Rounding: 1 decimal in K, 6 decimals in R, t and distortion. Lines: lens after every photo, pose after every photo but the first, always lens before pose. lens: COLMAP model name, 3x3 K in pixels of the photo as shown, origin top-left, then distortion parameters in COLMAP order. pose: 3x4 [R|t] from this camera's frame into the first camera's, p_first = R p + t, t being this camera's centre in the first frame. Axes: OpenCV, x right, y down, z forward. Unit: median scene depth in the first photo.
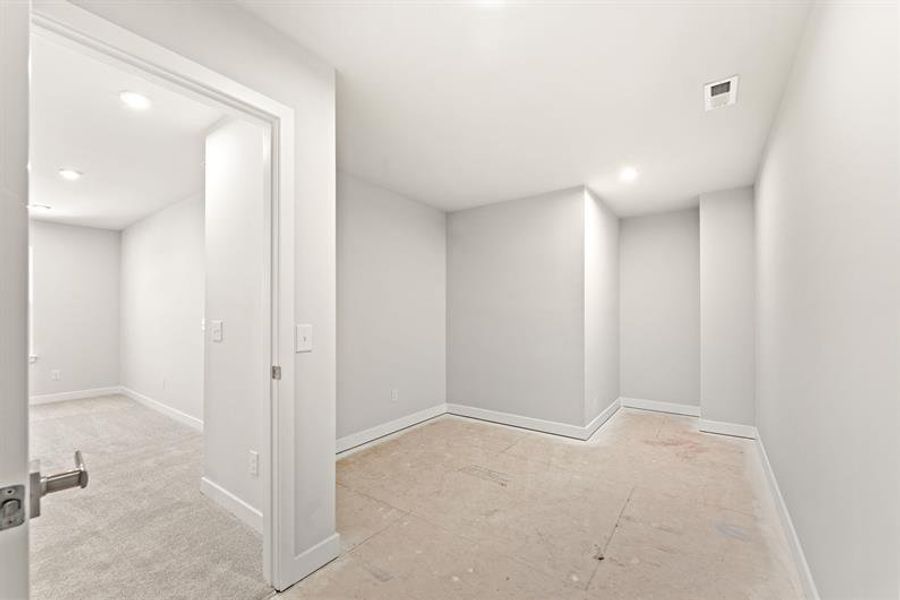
lens RADIAL K [[365.9, 0, 462.2], [0, 365.9, 304.1], [0, 0, 1]] dist [0.016124, 0.000162]
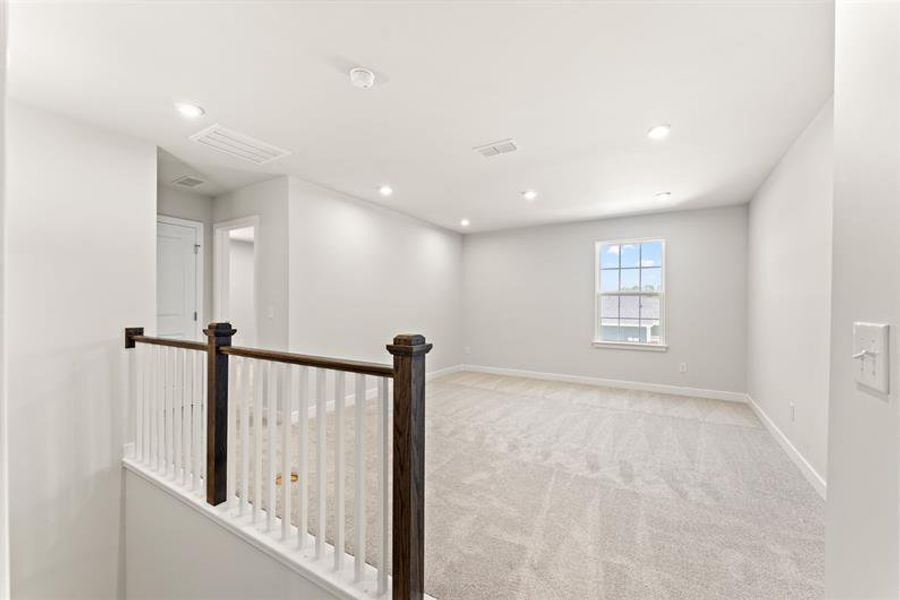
lens RADIAL K [[365.9, 0, 462.2], [0, 365.9, 304.1], [0, 0, 1]] dist [0.016124, 0.000162]
pose [[0.111170, 0.017704, -0.993644, -0.272747], [-0.011661, 0.999796, 0.016509, 0.020592], [0.993733, 0.009752, 0.111353, 0.431873]]
